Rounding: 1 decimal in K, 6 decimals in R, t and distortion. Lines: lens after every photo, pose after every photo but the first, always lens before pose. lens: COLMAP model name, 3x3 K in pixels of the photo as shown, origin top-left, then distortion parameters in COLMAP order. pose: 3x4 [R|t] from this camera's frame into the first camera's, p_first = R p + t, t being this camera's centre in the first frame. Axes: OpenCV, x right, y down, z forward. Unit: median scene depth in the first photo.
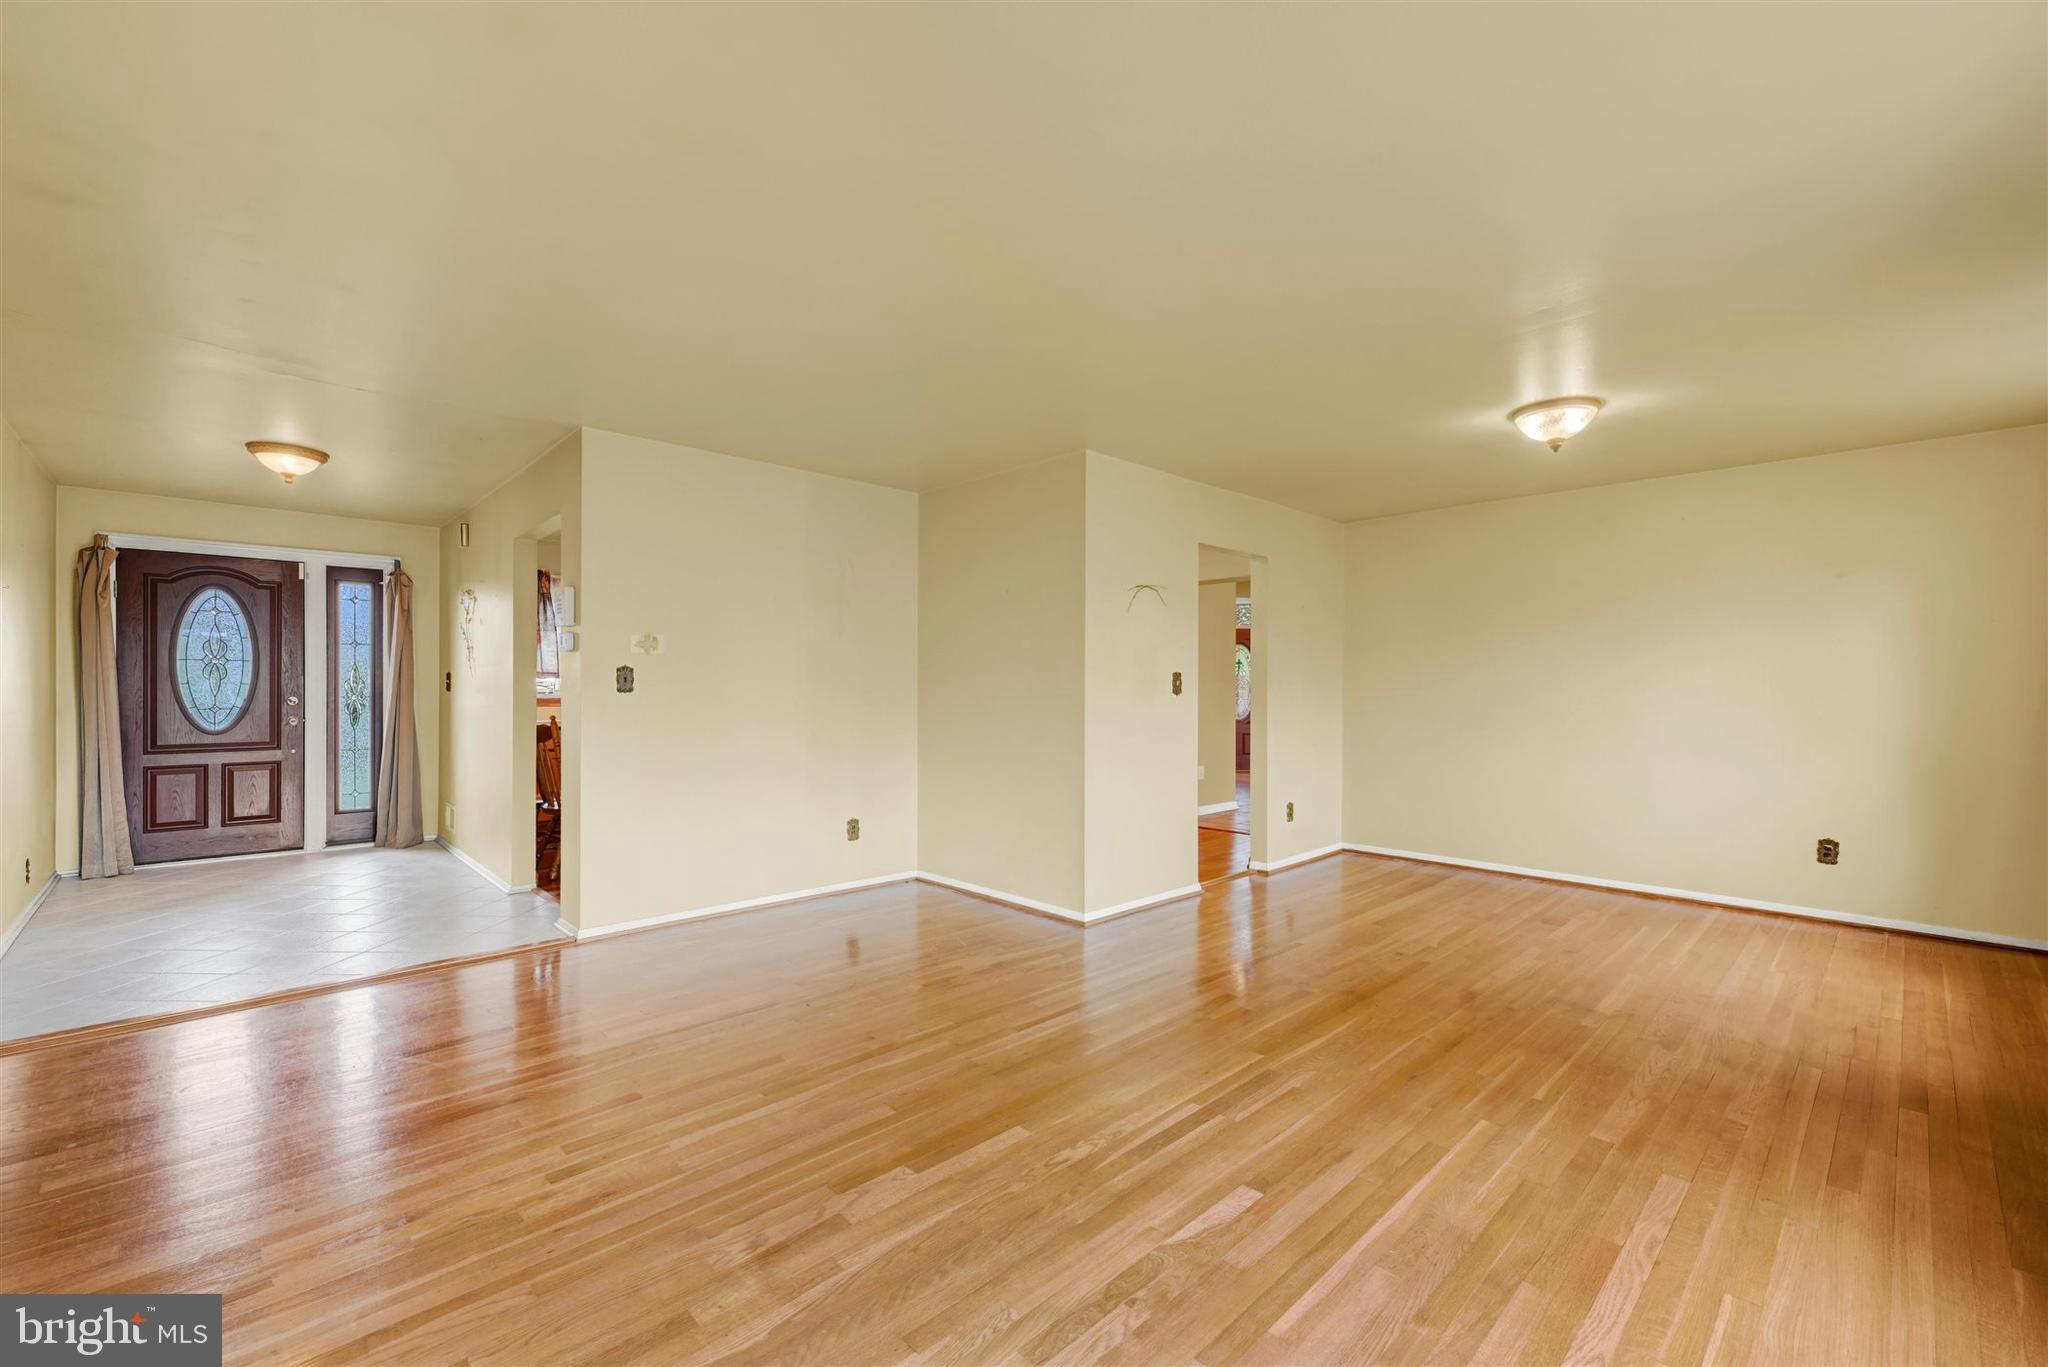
lens RADIAL K [[843.1, 0, 1028.7], [0, 843.1, 681.3], [0, 0, 1]] dist [-0.000273, -0.000021]
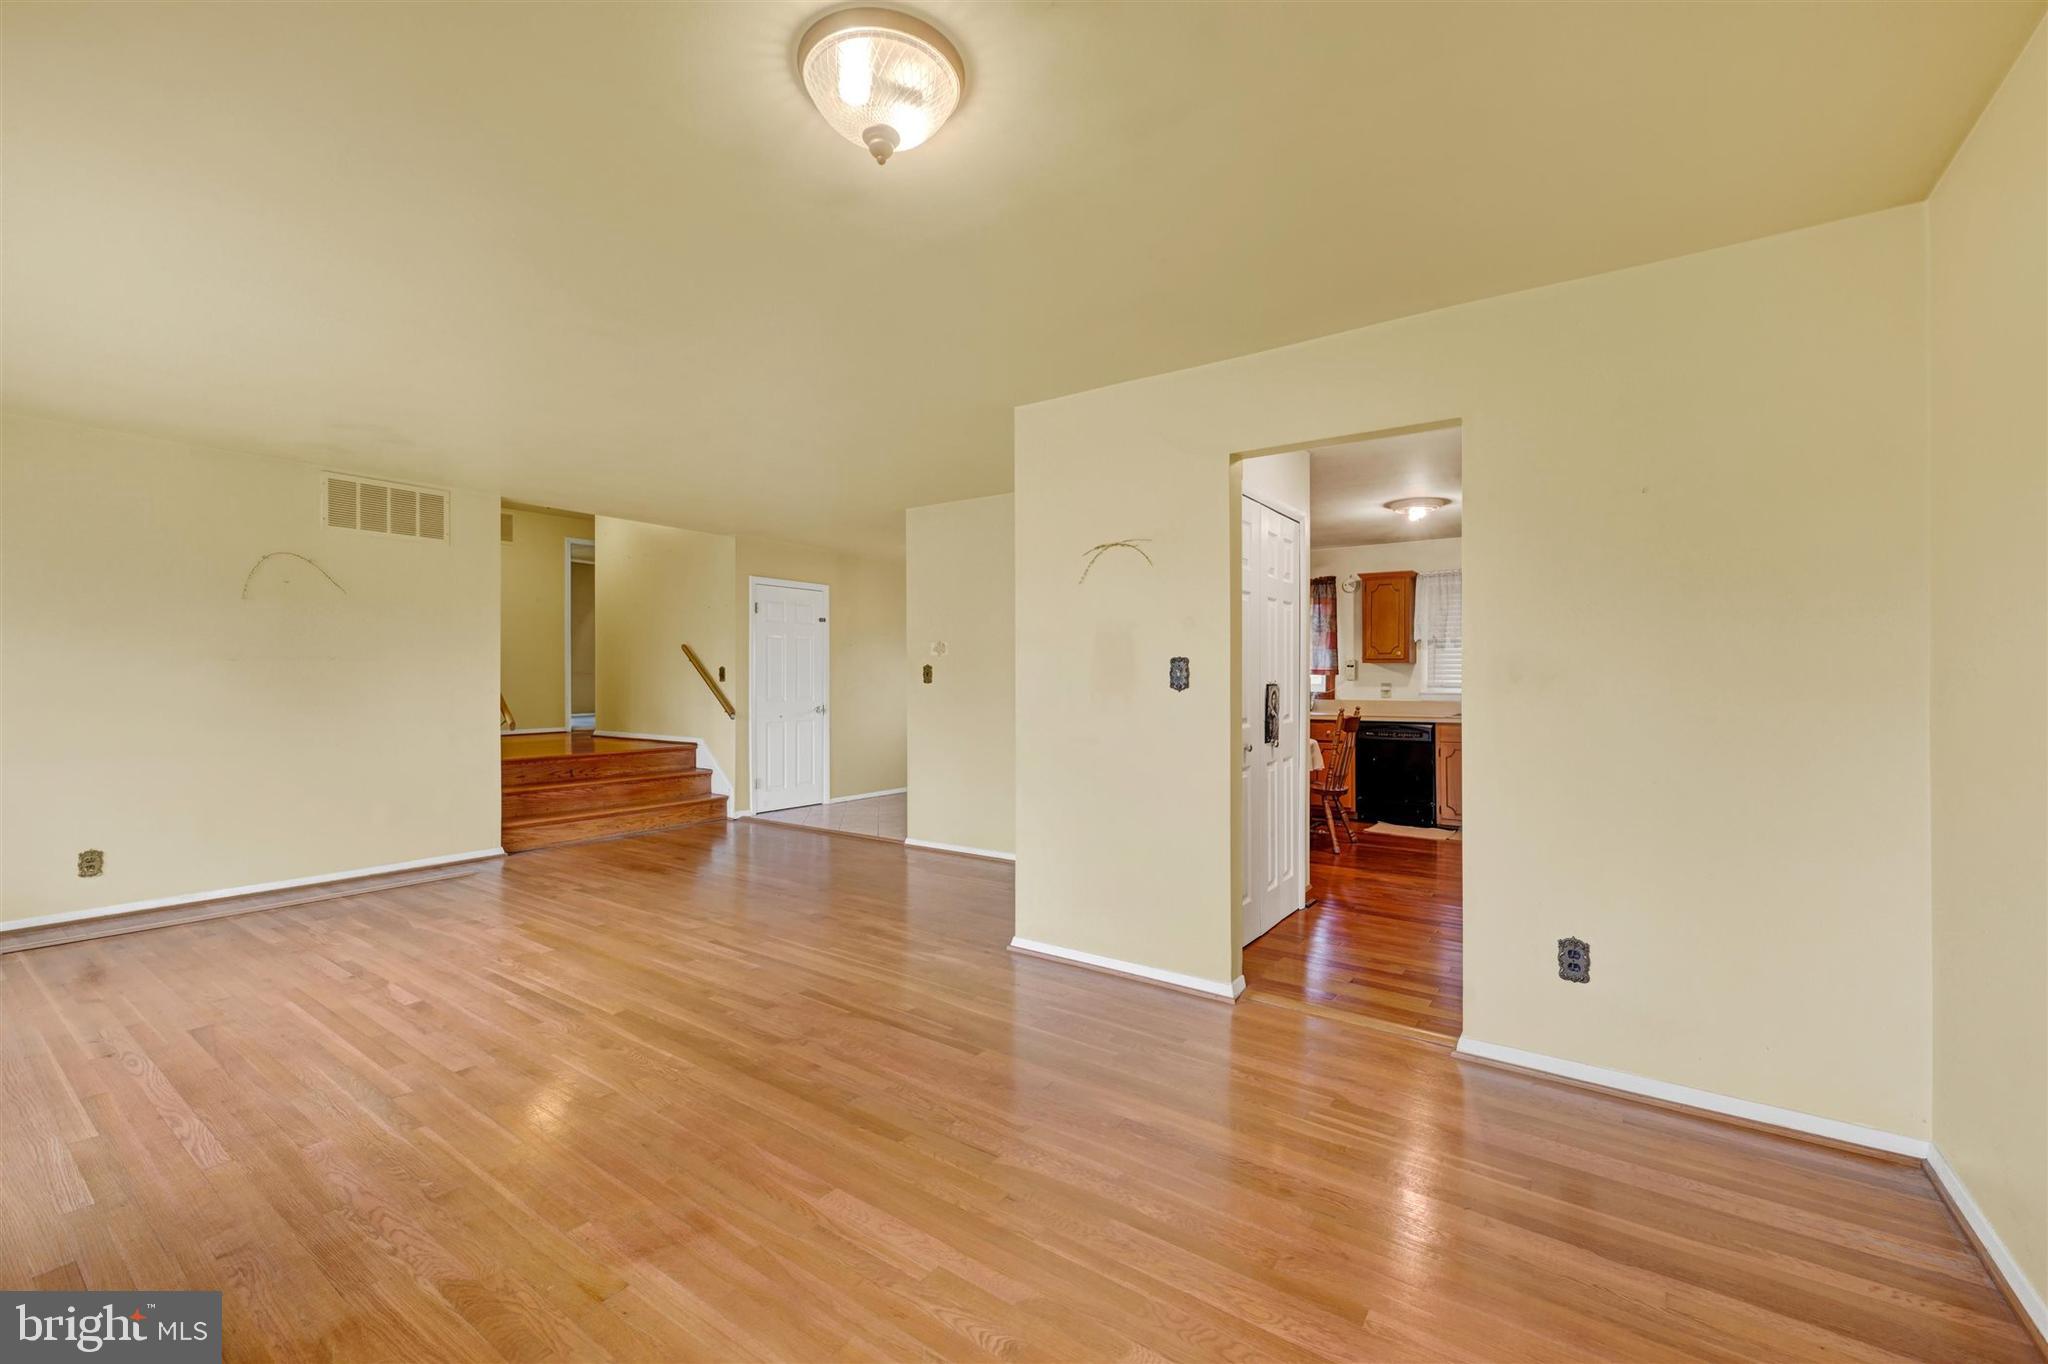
lens RADIAL K [[843.1, 0, 1028.7], [0, 843.1, 679.8], [0, 0, 1]] dist [-0.000273, -0.000021]
pose [[0.193481, -0.001575, -0.981103, 1.644505], [0.003090, 0.999995, -0.000996, 0.015749], [0.981099, -0.002839, 0.193485, 1.489623]]
